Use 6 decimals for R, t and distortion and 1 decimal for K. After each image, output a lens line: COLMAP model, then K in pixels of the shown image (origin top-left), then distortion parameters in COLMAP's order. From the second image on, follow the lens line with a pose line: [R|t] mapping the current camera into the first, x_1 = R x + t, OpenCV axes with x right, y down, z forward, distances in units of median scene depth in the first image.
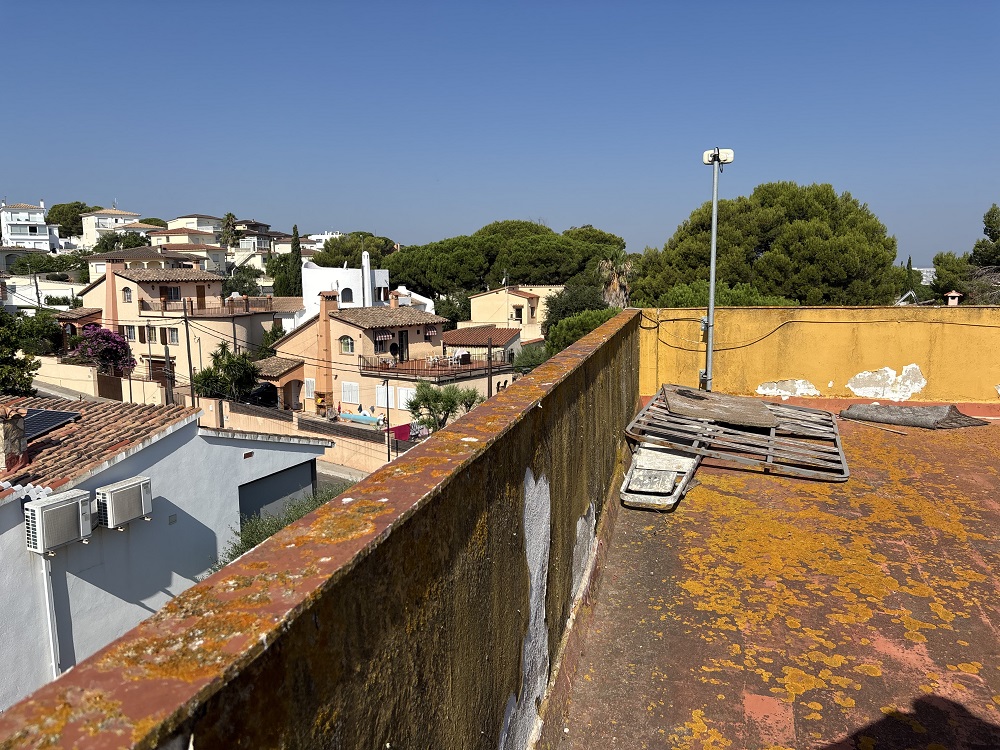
lens RADIAL K [[756.9, 0, 499.2], [0, 756.9, 367.3], [0, 0, 1]] dist [0.039619, -0.046485]
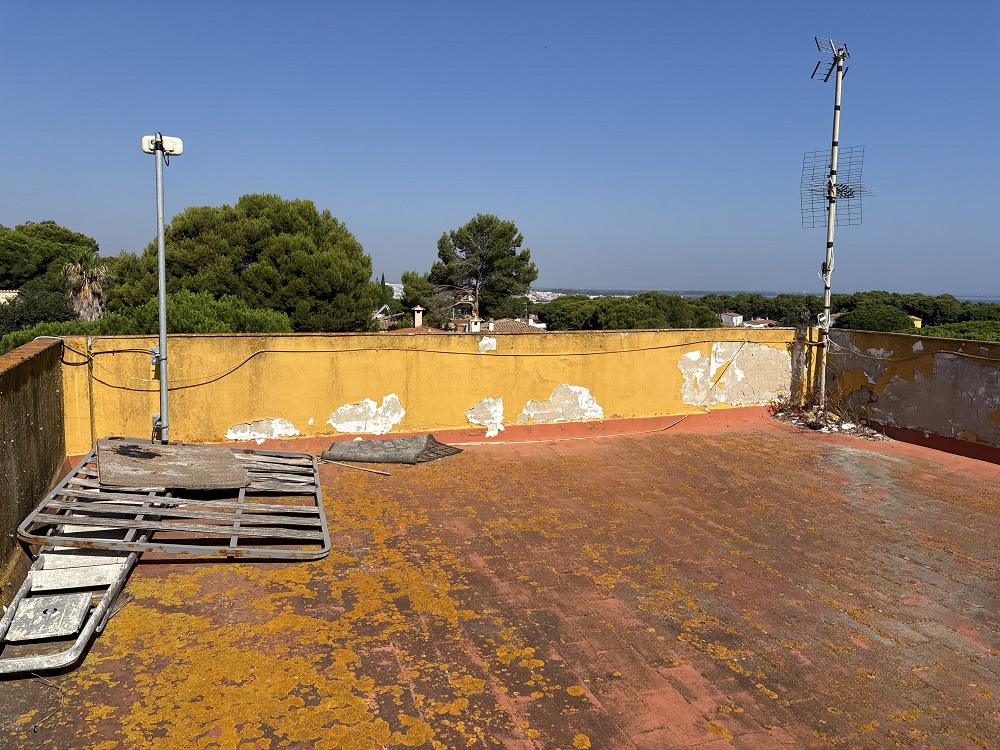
lens RADIAL K [[756.9, 0, 499.2], [0, 756.9, 367.3], [0, 0, 1]] dist [0.039619, -0.046485]
pose [[0.801054, -0.035441, 0.597542, 0.086350], [0.043085, 0.999070, 0.001498, -0.032534], [-0.597039, 0.024545, 0.801836, 0.161608]]
